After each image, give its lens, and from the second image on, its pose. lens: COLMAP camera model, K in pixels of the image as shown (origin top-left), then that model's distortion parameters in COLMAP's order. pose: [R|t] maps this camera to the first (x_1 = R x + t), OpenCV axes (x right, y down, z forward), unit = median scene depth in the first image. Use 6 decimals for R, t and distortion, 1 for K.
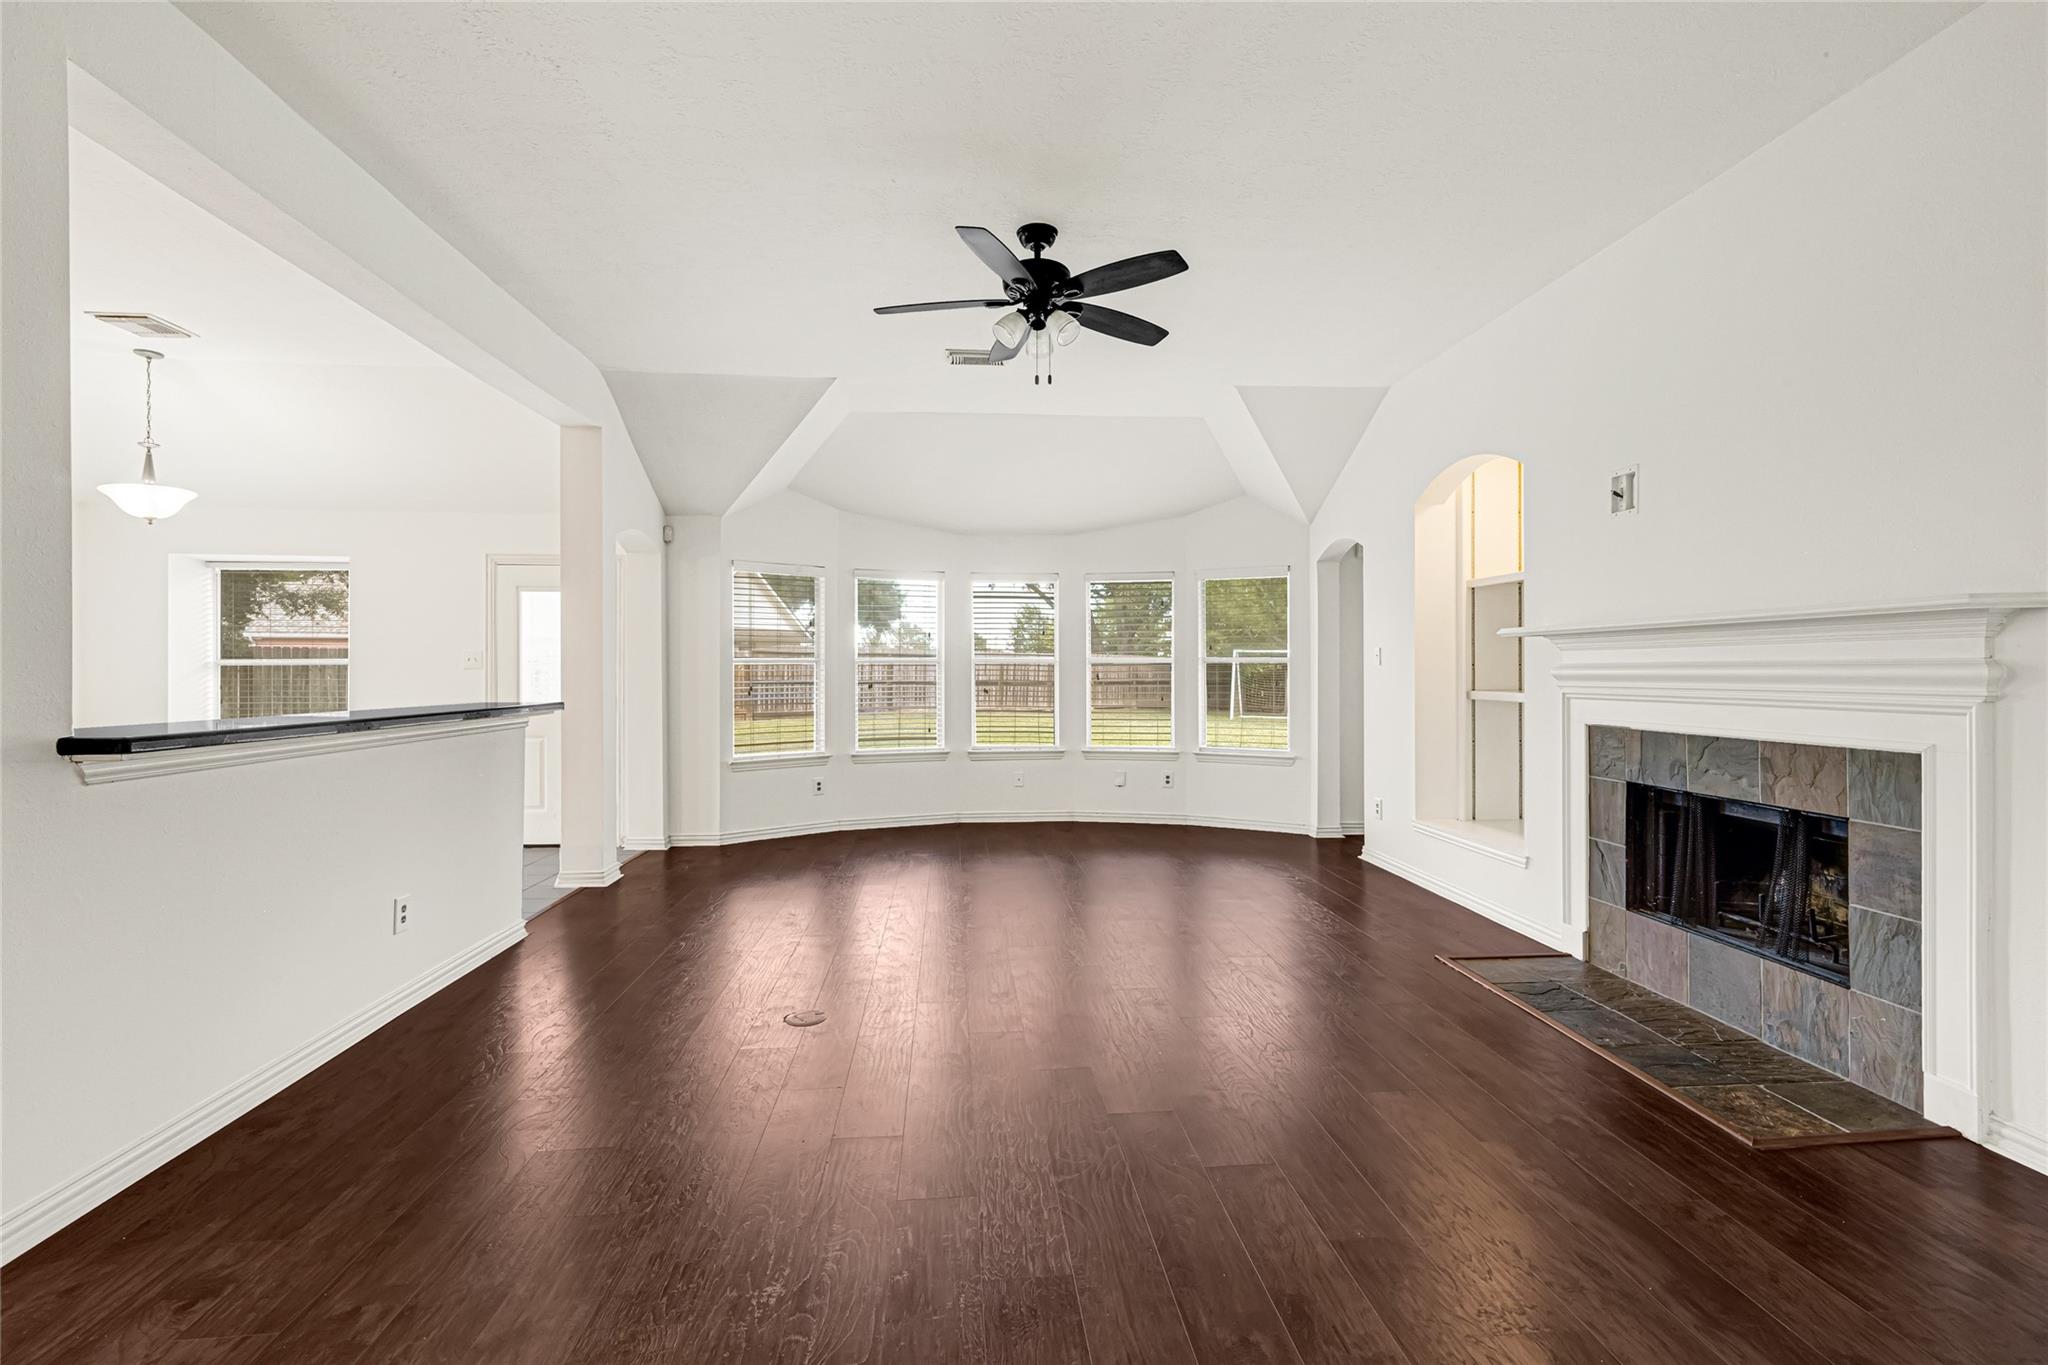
lens RADIAL K [[932.7, 0, 1022.2], [0, 932.7, 673.7], [0, 0, 1]] dist [-0.002139, 0.001423]
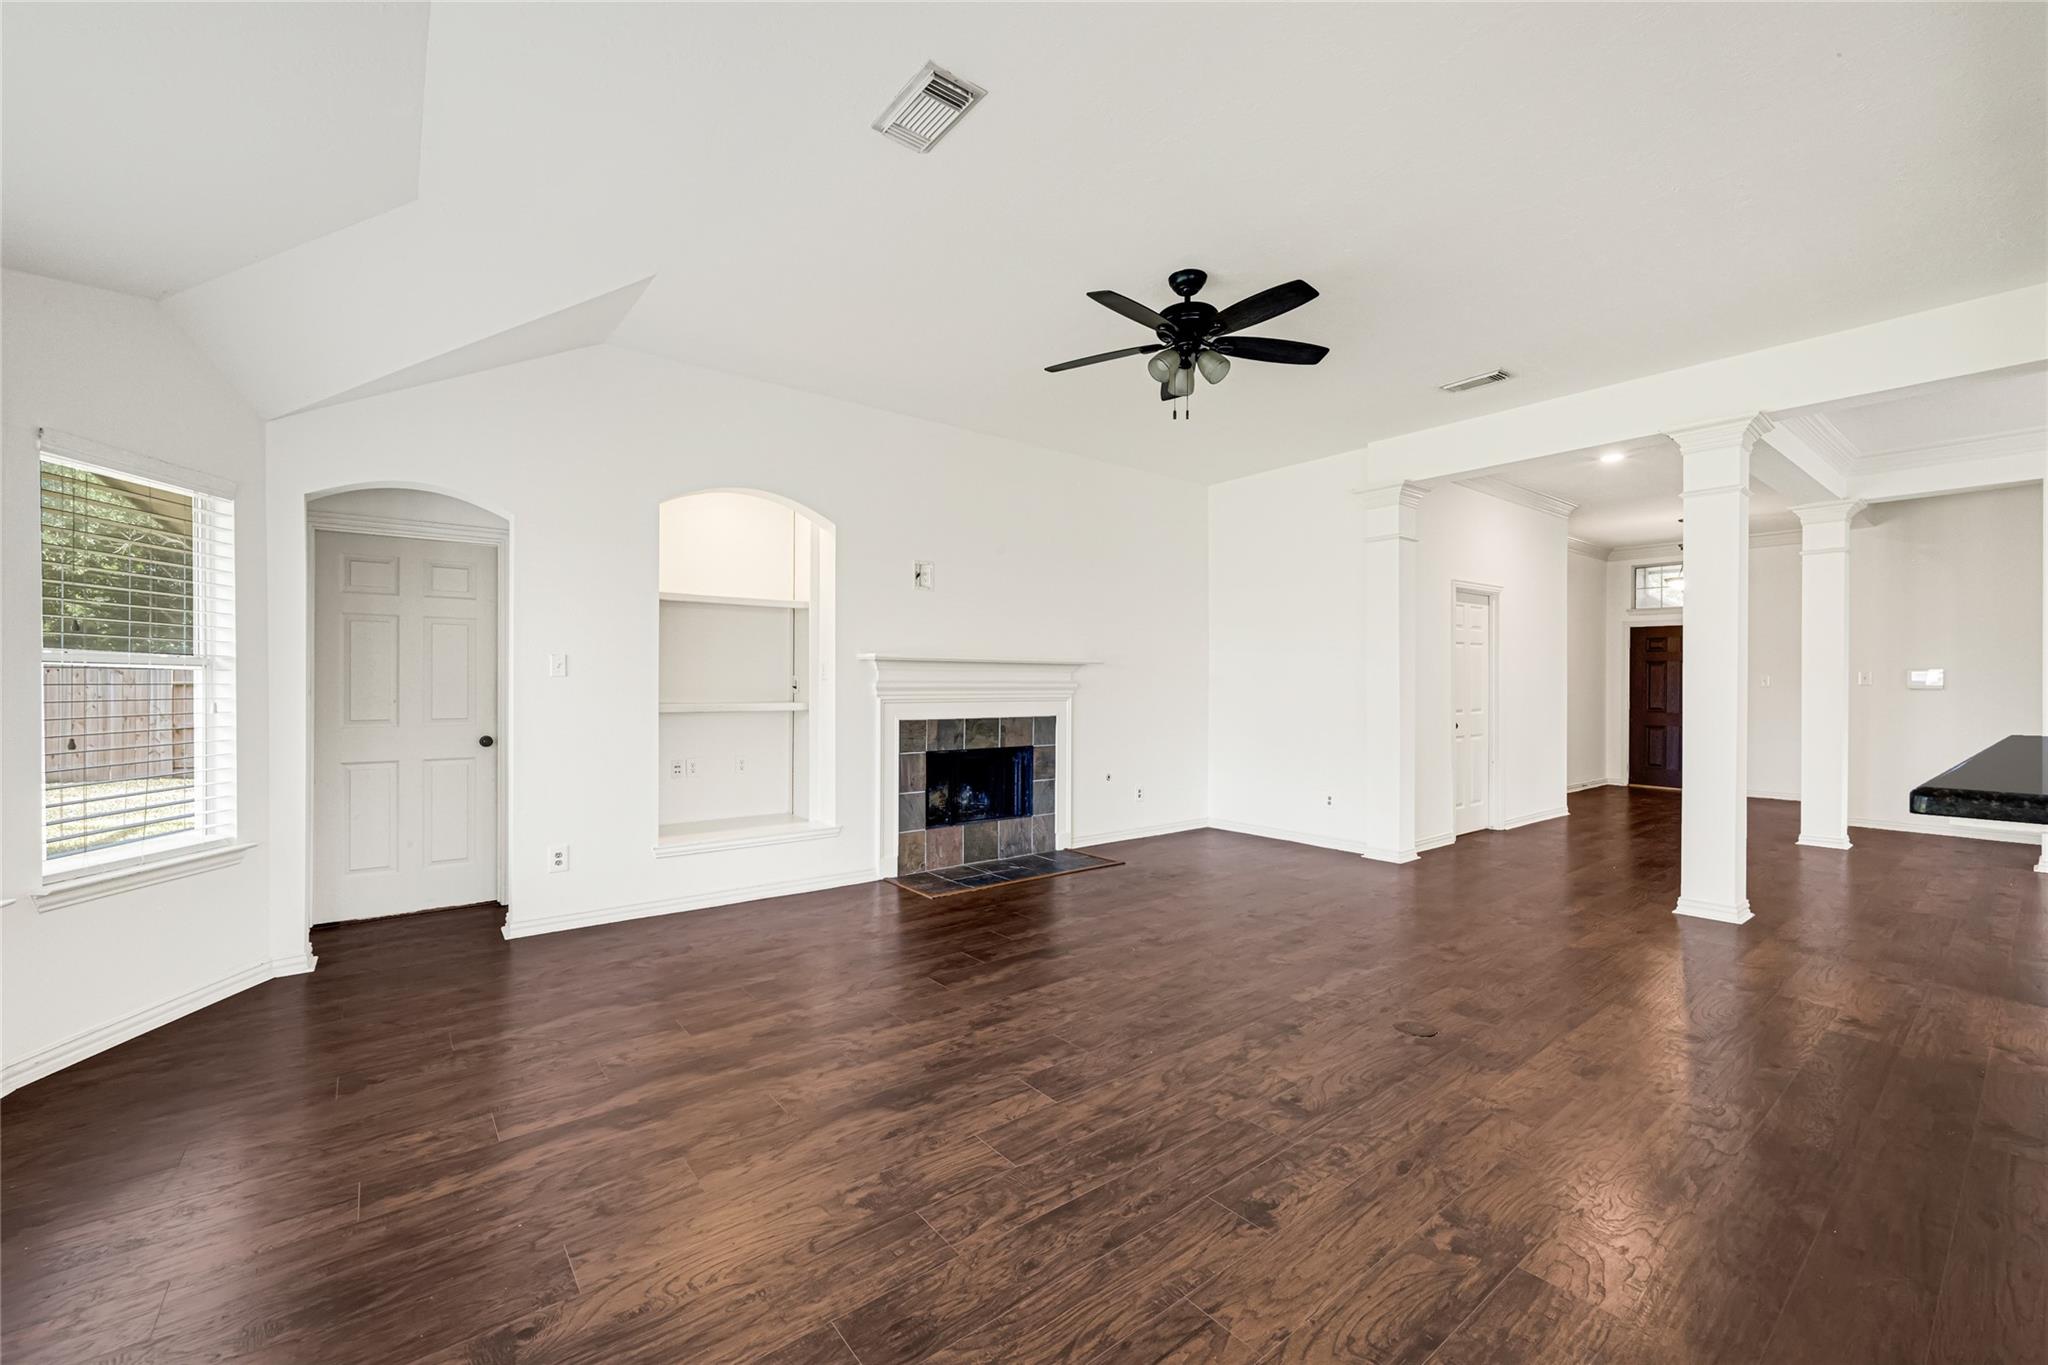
lens RADIAL K [[829.3, 0, 1029.7], [0, 829.3, 682.6], [0, 0, 1]] dist [0.000973, -0.000256]
pose [[-0.560063, 0.005027, 0.828435, -0.716419], [0.003100, 0.999987, -0.003973, -0.001059], [-0.828445, 0.000343, -0.560071, 1.762325]]
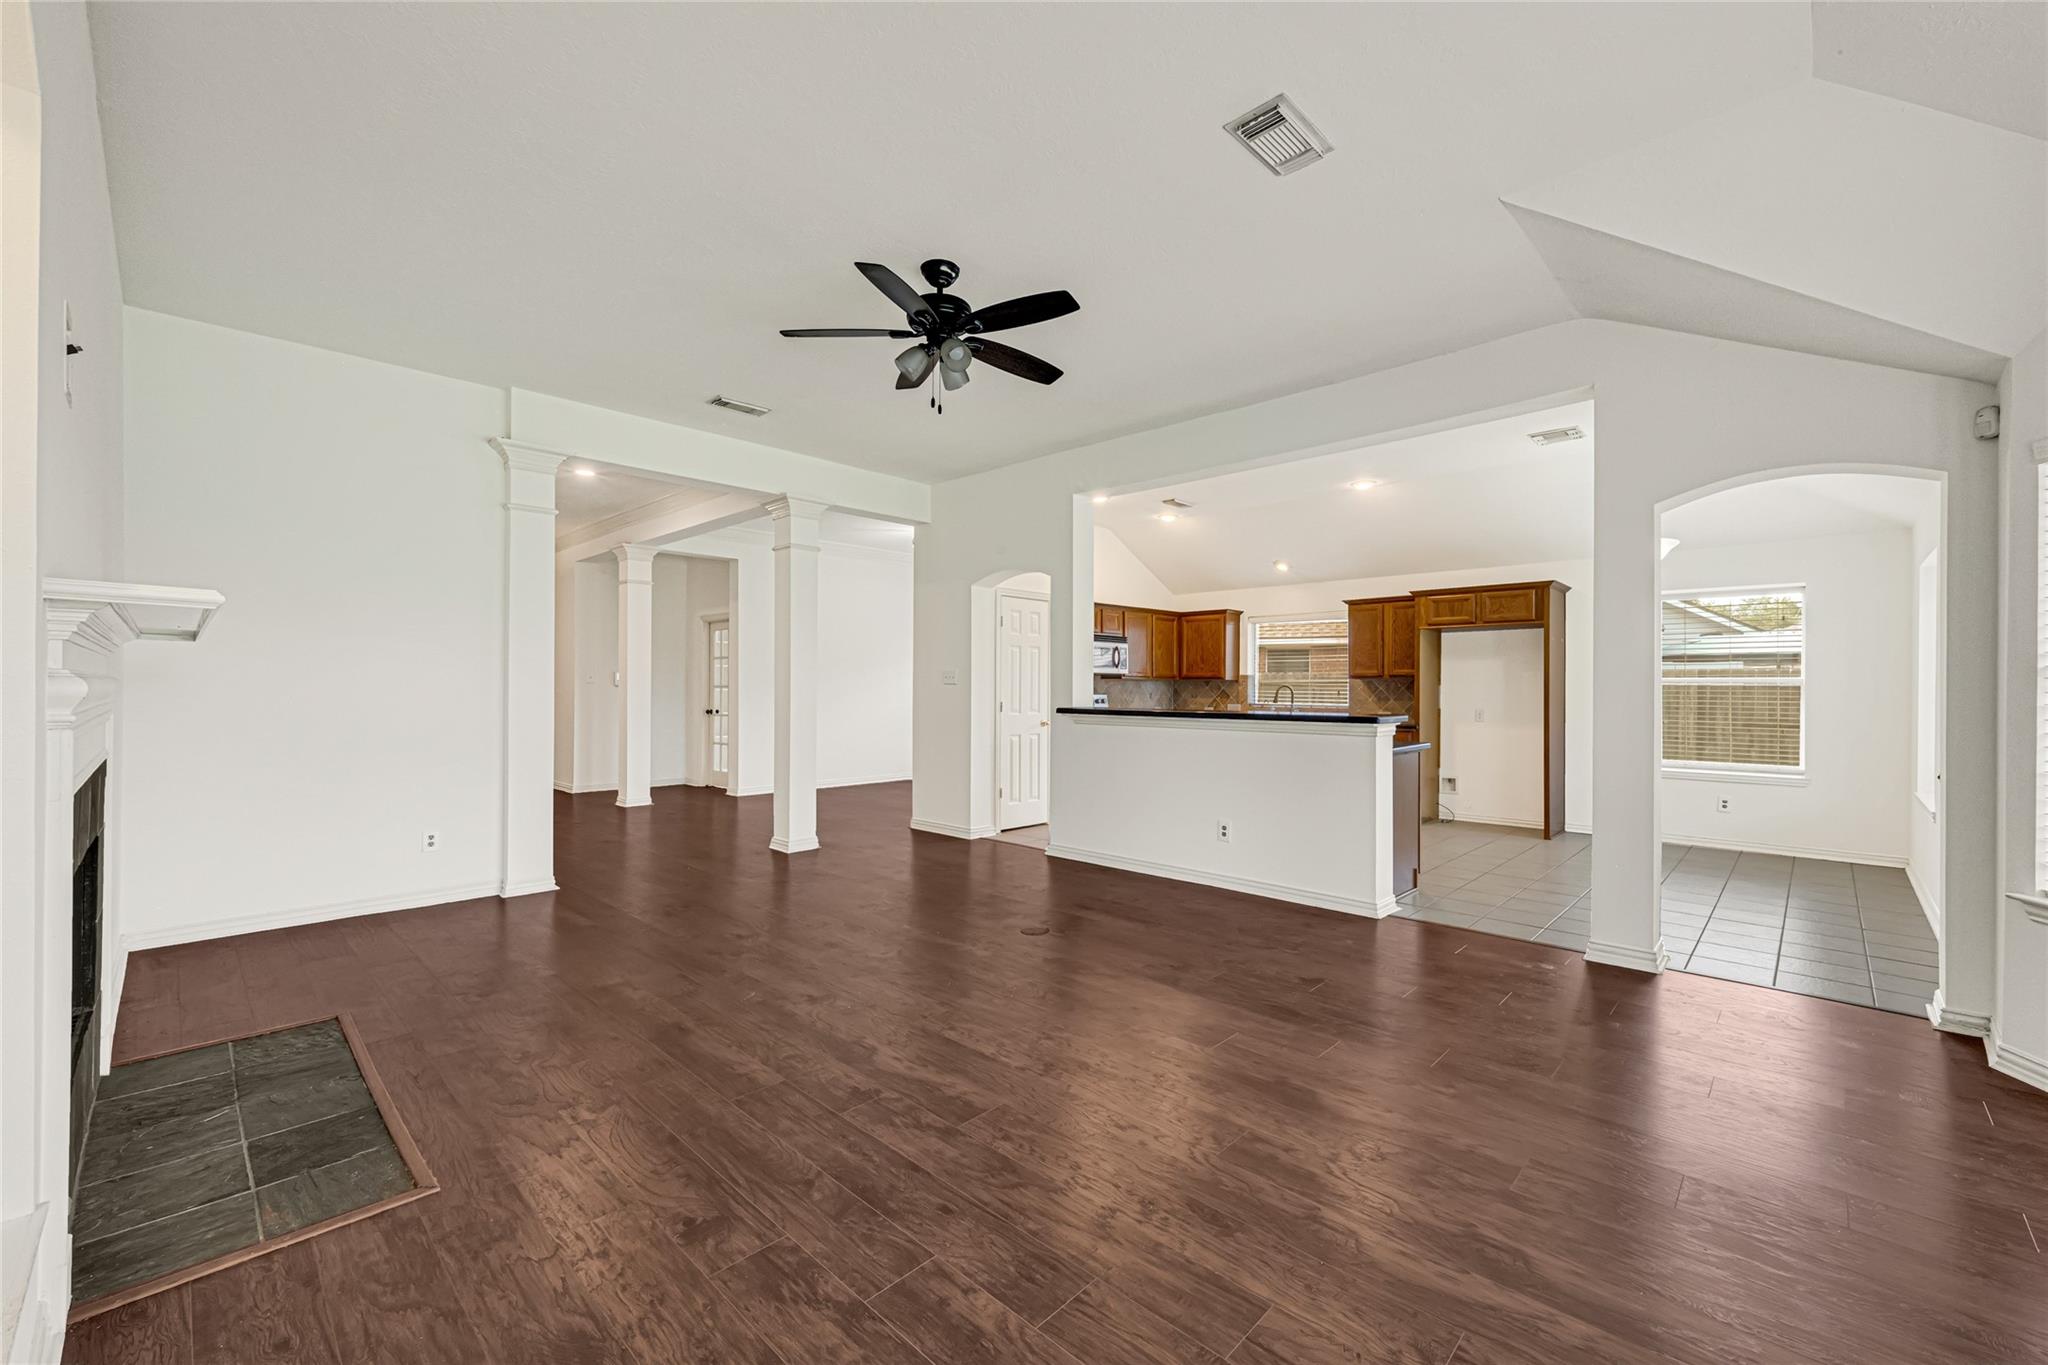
lens RADIAL K [[829.3, 0, 1026.0], [0, 829.3, 680.6], [0, 0, 1]] dist [0.000973, -0.000256]
pose [[-0.739856, -0.007042, -0.672728, 0.593193], [-0.007378, 0.999970, -0.002354, -0.007087], [0.672724, 0.003222, -0.739886, 1.833764]]
